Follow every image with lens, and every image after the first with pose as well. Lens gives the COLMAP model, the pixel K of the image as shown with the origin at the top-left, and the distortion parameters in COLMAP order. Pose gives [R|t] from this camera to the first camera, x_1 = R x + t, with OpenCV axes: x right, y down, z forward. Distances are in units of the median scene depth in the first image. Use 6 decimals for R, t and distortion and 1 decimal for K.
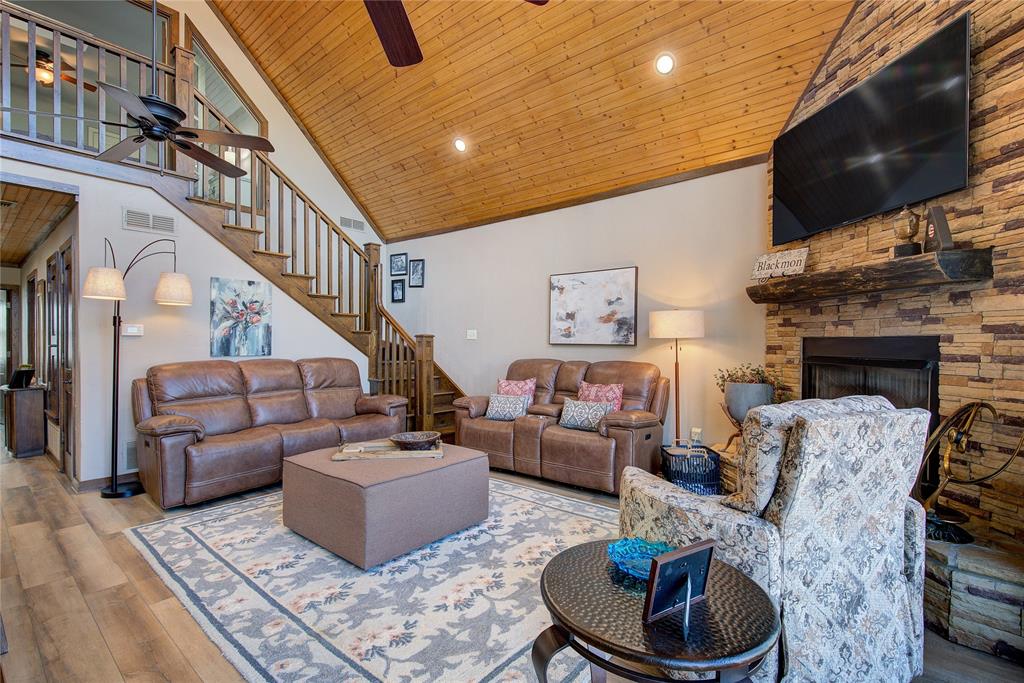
lens RADIAL K [[471.1, 0, 512.0], [0, 471.1, 341.5], [0, 0, 1]] dist [0.000438, -0.000252]
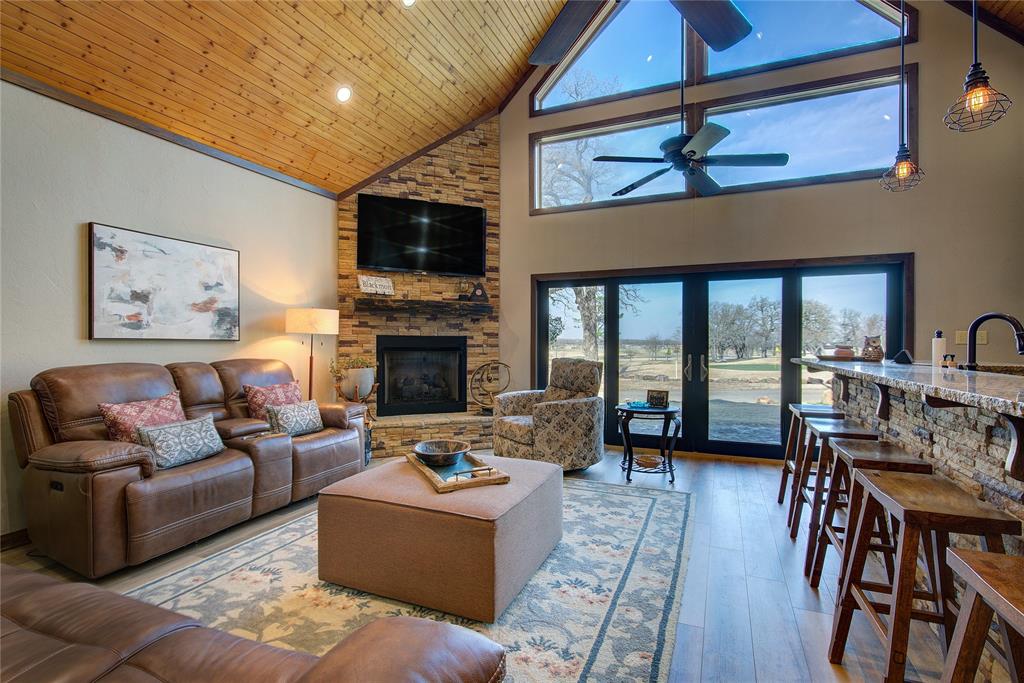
lens RADIAL K [[468.7, 0, 512.0], [0, 468.7, 342.5], [0, 0, 1]] dist [-0.001773, 0.000358]
pose [[-0.282079, -0.007559, 0.959361, -0.830112], [-0.009172, 0.999945, 0.005182, 0.002613], [-0.959347, -0.007337, -0.282132, 0.874810]]
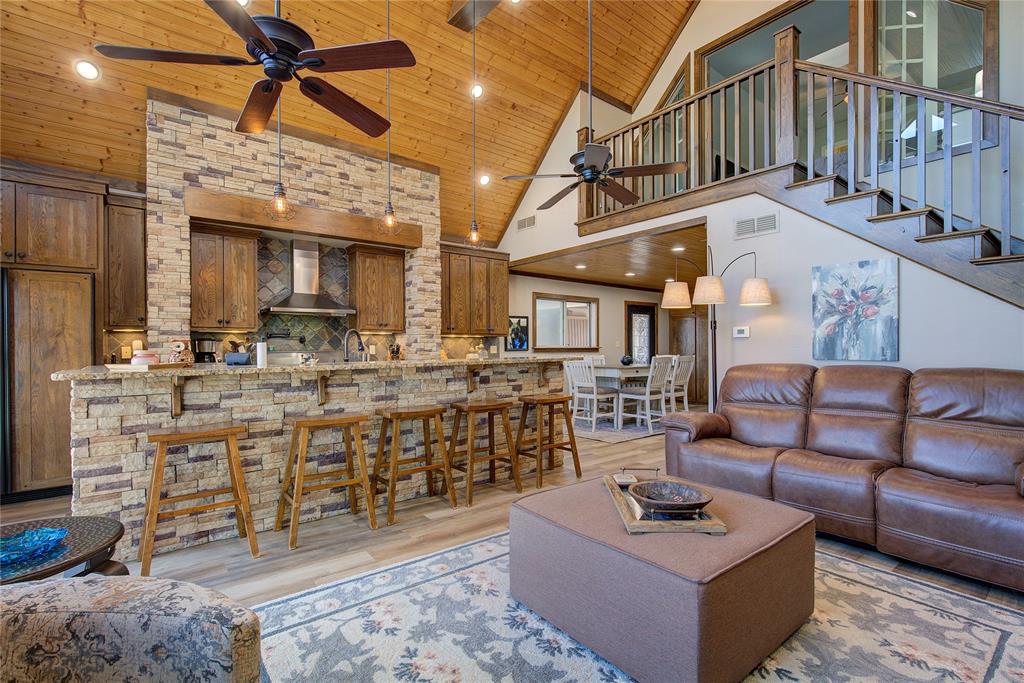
lens RADIAL K [[471.9, 0, 522.5], [0, 471.9, 344.8], [0, 0, 1]] dist [-0.000357, -0.000158]
pose [[-0.196768, -0.000448, -0.980450, 0.347189], [0.007397, 0.999971, -0.001941, 0.003121], [0.980422, -0.007635, -0.196759, 0.729698]]
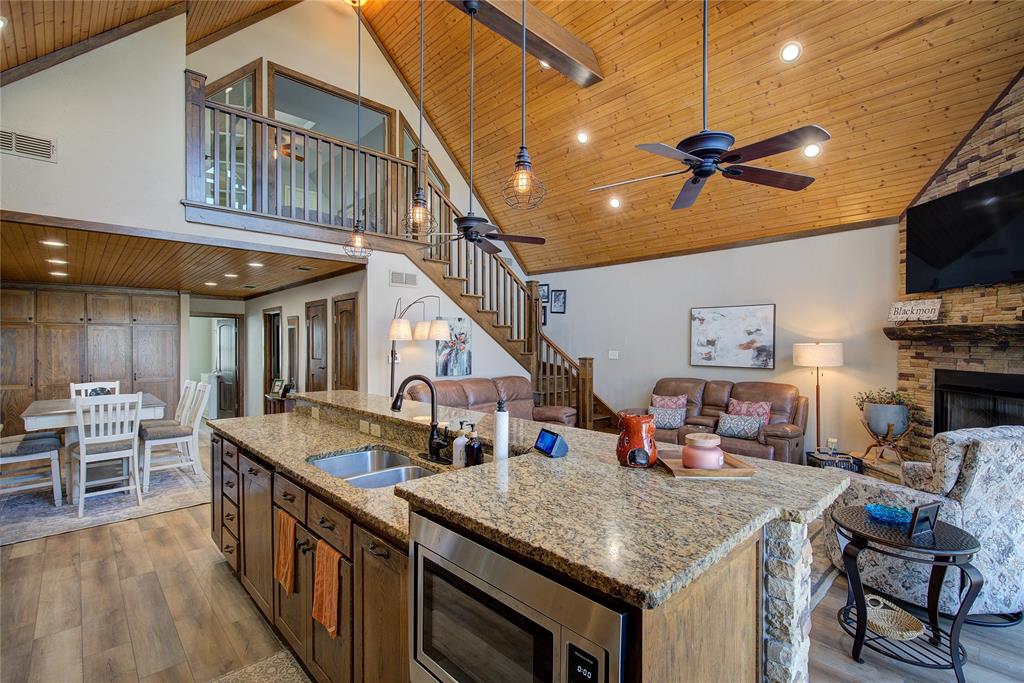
lens RADIAL K [[468.7, 0, 512.0], [0, 468.7, 342.5], [0, 0, 1]] dist [-0.001773, 0.000358]
pose [[0.993127, -0.002620, -0.117012, -0.308433], [0.002568, 0.999997, -0.000596, -0.070275], [0.117013, 0.000292, 0.993130, -0.320808]]
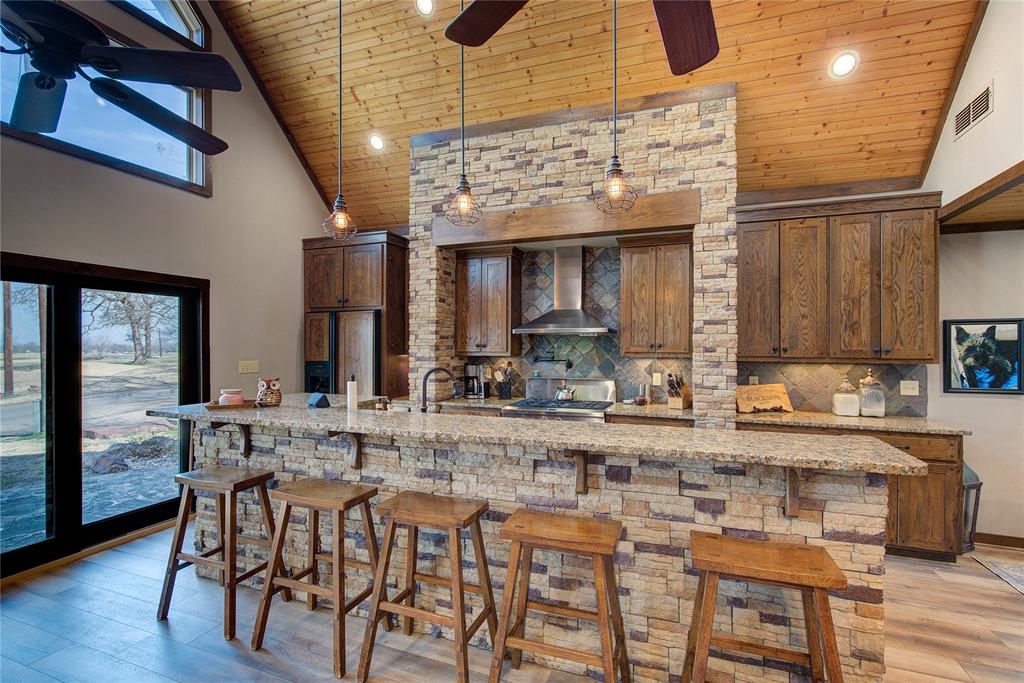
lens RADIAL K [[473.7, 0, 515.9], [0, 473.7, 346.3], [0, 0, 1]] dist [-0.000941, 0.000253]
pose [[-0.946521, -0.004095, -0.322617, -0.374836], [-0.003105, 0.999989, -0.003584, -0.058244], [0.322628, -0.002390, -0.946523, 0.893108]]
